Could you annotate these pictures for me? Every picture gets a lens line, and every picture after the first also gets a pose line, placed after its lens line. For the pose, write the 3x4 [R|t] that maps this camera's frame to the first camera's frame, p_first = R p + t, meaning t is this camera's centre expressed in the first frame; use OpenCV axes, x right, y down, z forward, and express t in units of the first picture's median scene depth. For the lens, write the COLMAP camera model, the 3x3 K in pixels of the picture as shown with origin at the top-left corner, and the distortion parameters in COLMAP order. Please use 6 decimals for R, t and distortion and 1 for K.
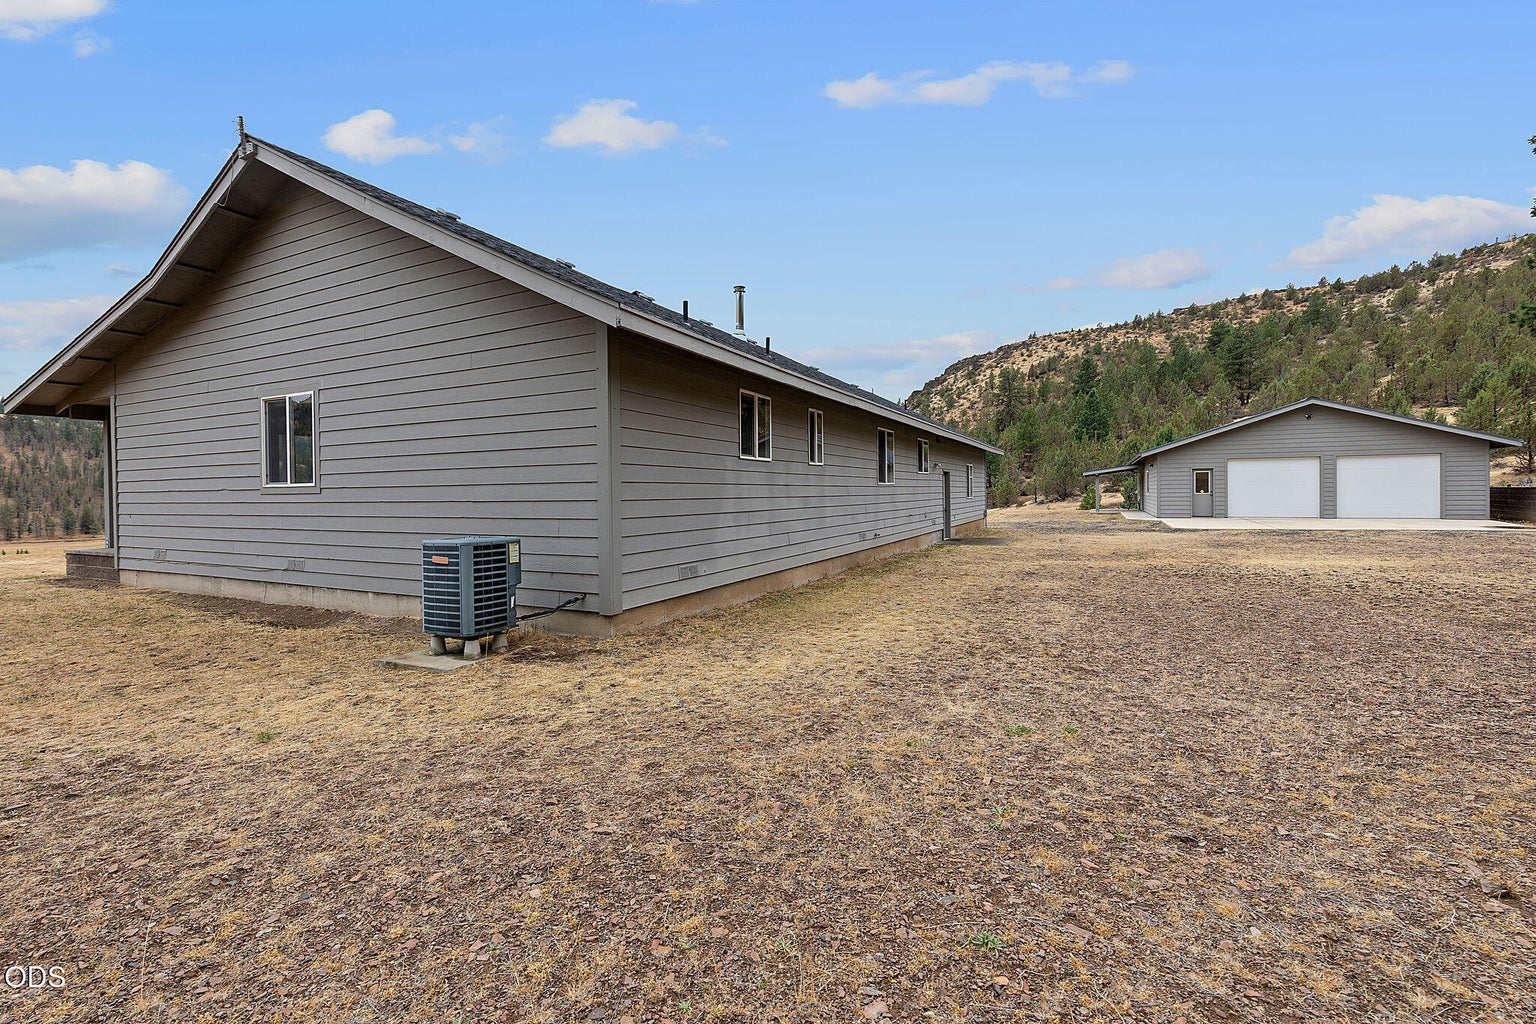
lens RADIAL K [[654.3, 0, 767.1], [0, 654.3, 503.7], [0, 0, 1]] dist [-0.001393, -0.000498]
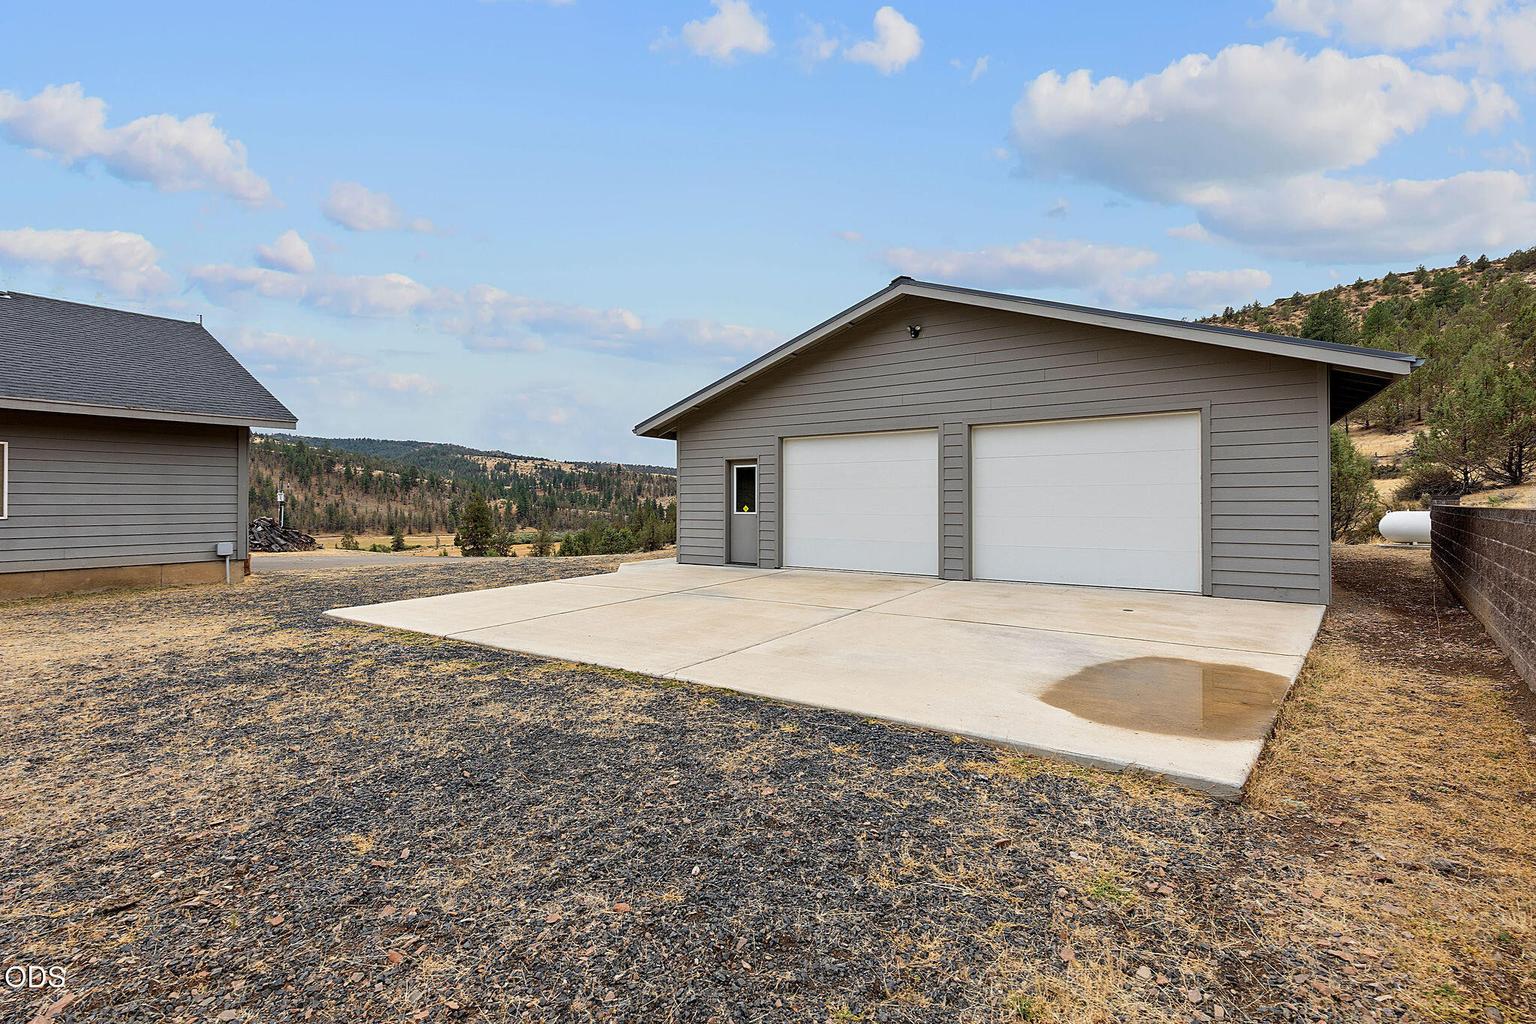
lens RADIAL K [[660.2, 0, 774.6], [0, 660.2, 501.6], [0, 0, 1]] dist [0.003002, 0.000290]
pose [[0.993130, 0.007948, -0.116743, 0.072205], [-0.010374, 0.999742, -0.020191, -0.001464], [0.116552, 0.021263, 0.992957, 0.052957]]
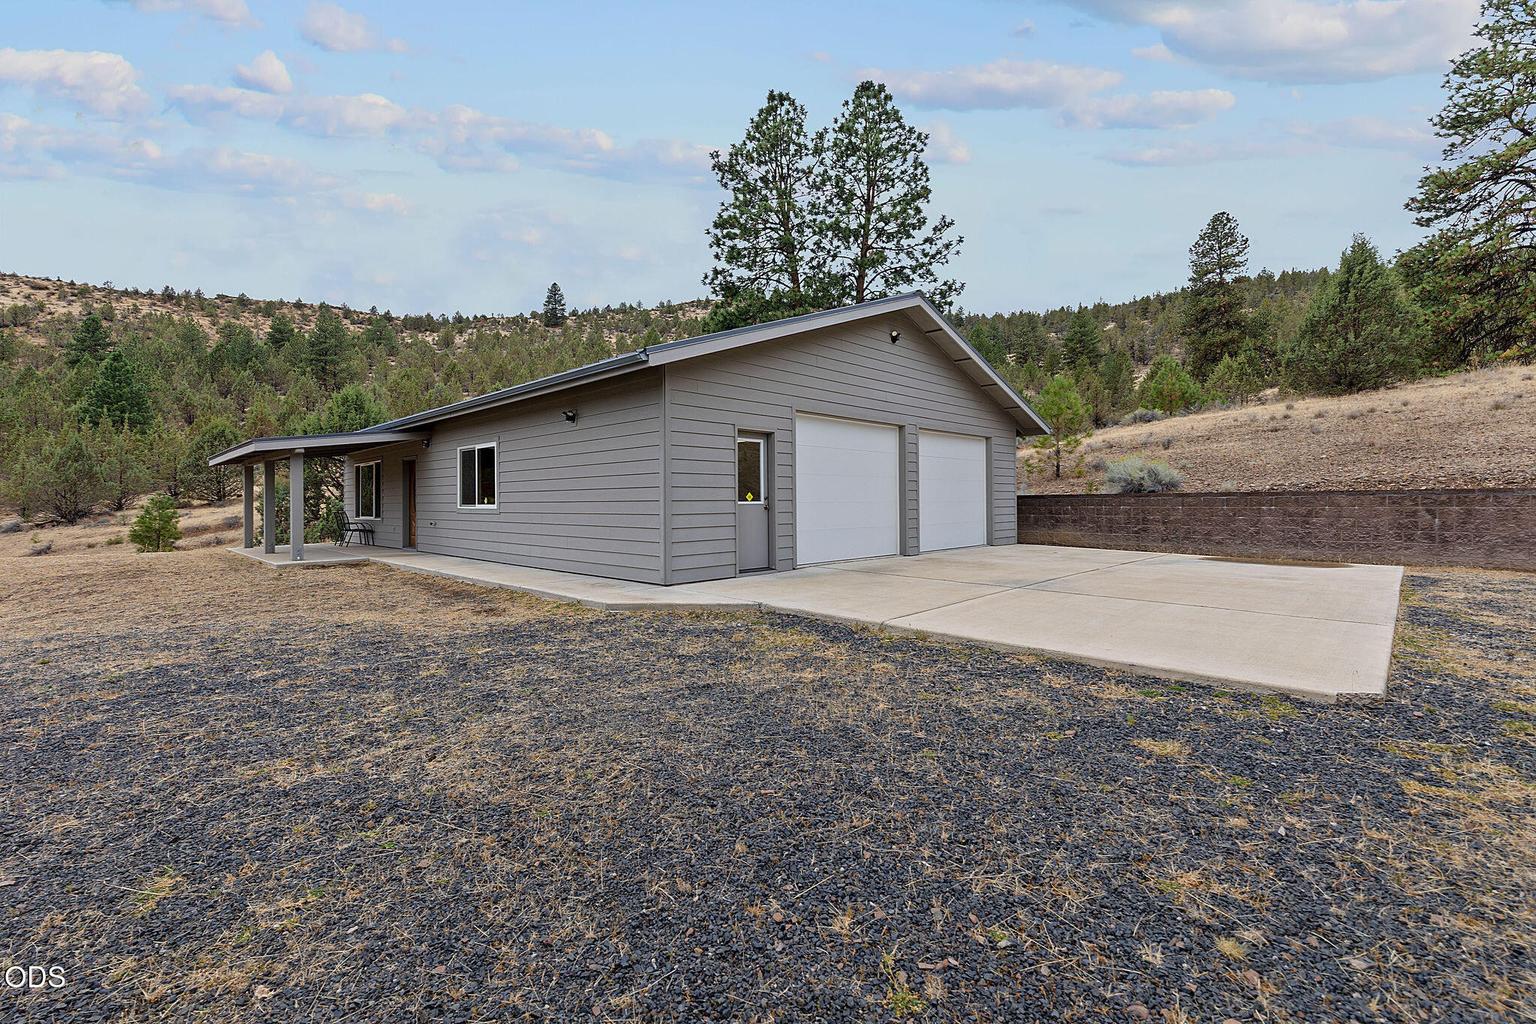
lens RADIAL K [[654.3, 0, 767.1], [0, 654.3, 503.7], [0, 0, 1]] dist [-0.001393, -0.000498]
pose [[0.299270, 0.004420, 0.954158, 0.033113], [0.020917, 0.999719, -0.011191, -0.001129], [-0.953939, 0.023307, 0.299093, 0.087072]]
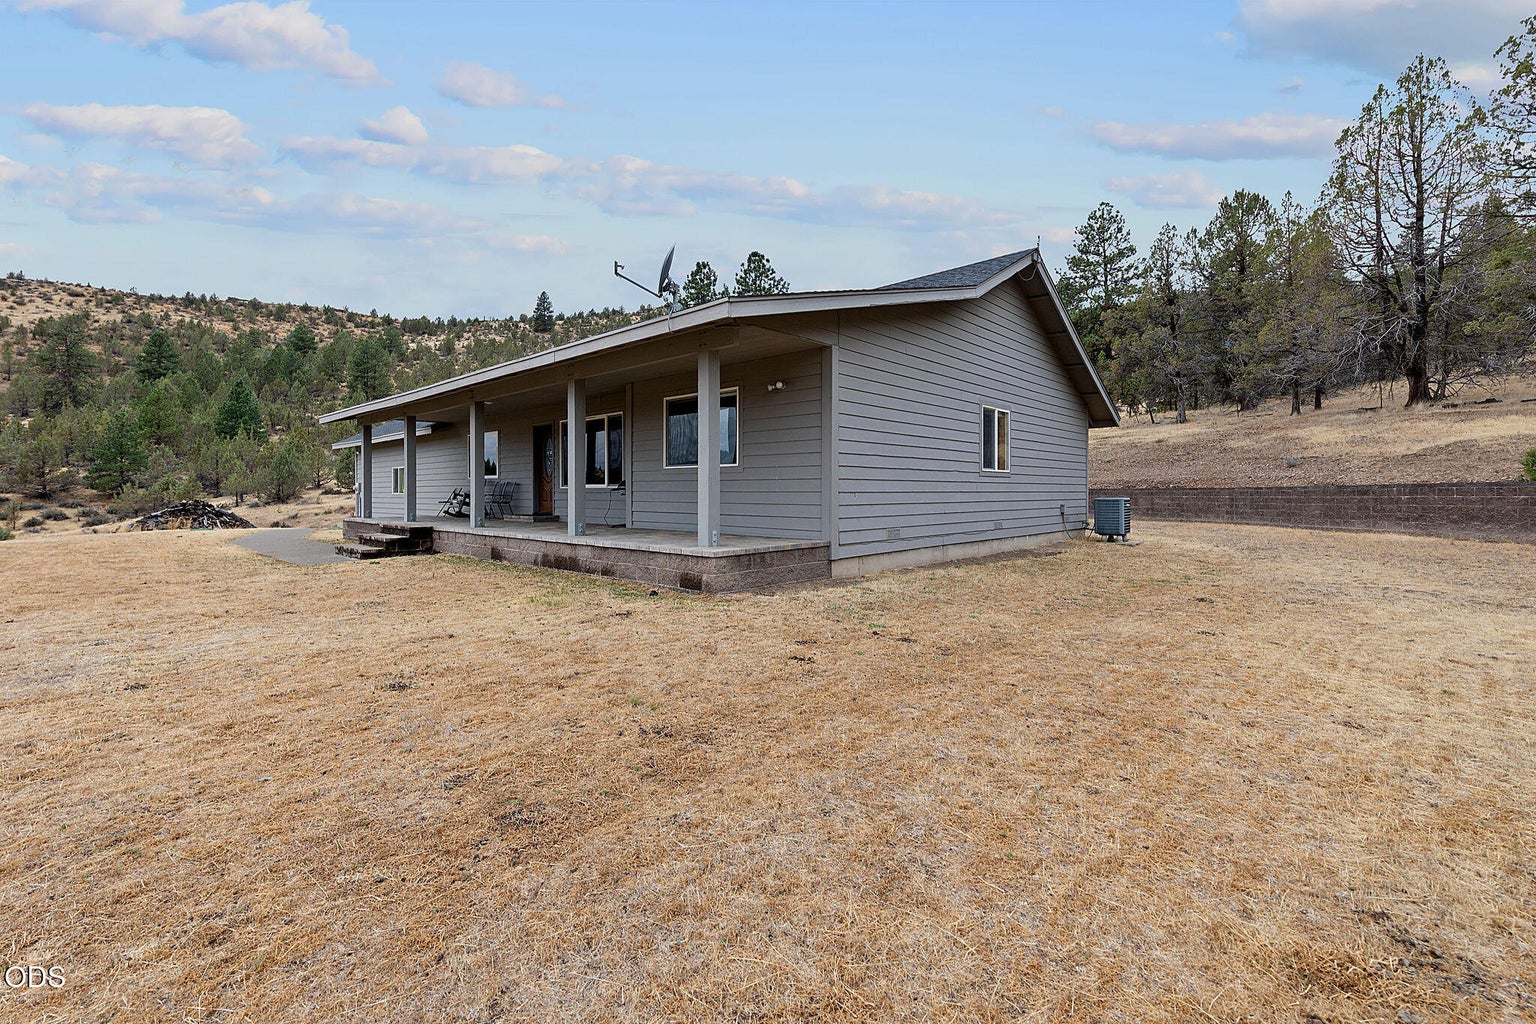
lens RADIAL K [[654.3, 0, 767.1], [0, 654.3, 503.7], [0, 0, 1]] dist [-0.001393, -0.000498]
pose [[0.272207, -0.005487, 0.962223, -0.068568], [0.013564, 0.999906, 0.001864, 0.001145], [-0.962143, 0.012545, 0.272256, 0.032998]]
